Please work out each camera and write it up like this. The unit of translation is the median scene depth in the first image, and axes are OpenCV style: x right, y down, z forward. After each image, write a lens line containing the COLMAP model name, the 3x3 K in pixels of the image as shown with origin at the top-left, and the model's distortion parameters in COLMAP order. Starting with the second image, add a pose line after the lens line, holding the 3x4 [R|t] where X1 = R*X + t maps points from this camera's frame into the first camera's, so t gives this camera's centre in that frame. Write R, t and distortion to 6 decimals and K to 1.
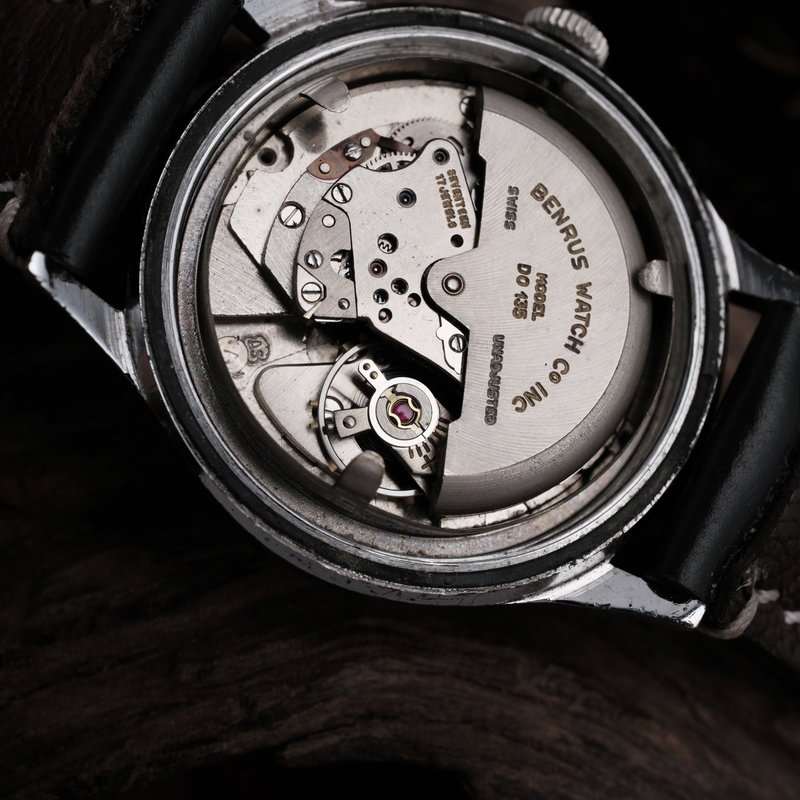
lens RADIAL K [[1433.5, 0, 400.0], [0, 1433.5, 400.0], [0, 0, 1]] dist [-0.003902, 0.192949]
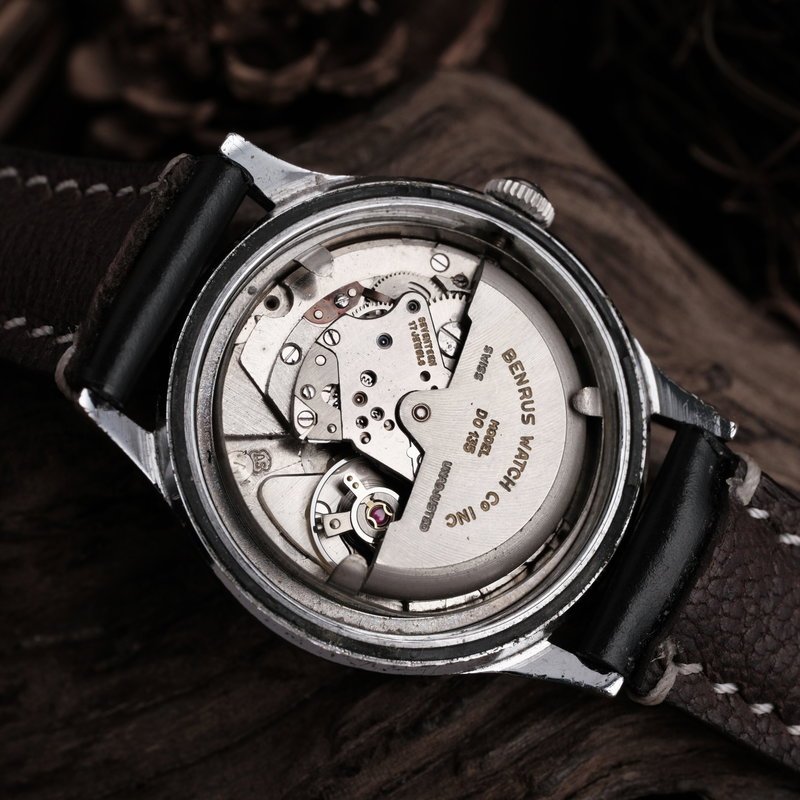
lens RADIAL K [[1433.5, 0, 400.0], [0, 1433.5, 400.0], [0, 0, 1]] dist [-0.003902, 0.192949]
pose [[0.999907, 0.013197, -0.003578, 0.022776], [-0.013239, 0.999839, -0.012077, -0.075416], [0.003418, 0.012123, 0.999921, -0.225375]]
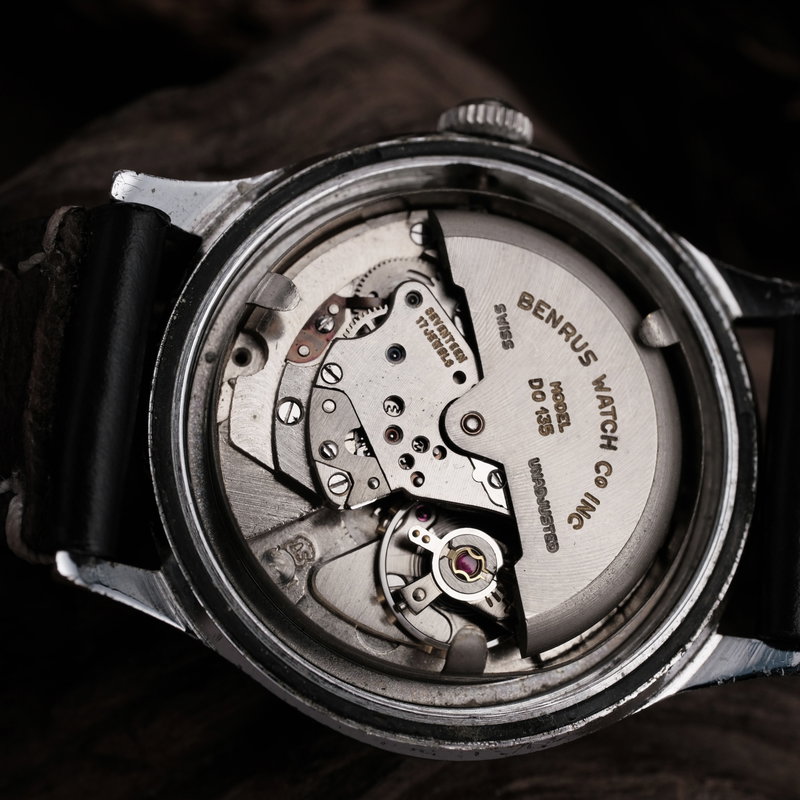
lens RADIAL K [[1433.5, 0, 400.0], [0, 1433.5, 400.0], [0, 0, 1]] dist [-0.003902, 0.192949]
pose [[0.940970, -0.337579, 0.024816, -0.026901], [0.336843, 0.941096, 0.029589, -0.138545], [-0.033343, -0.019483, 0.999254, 0.037861]]
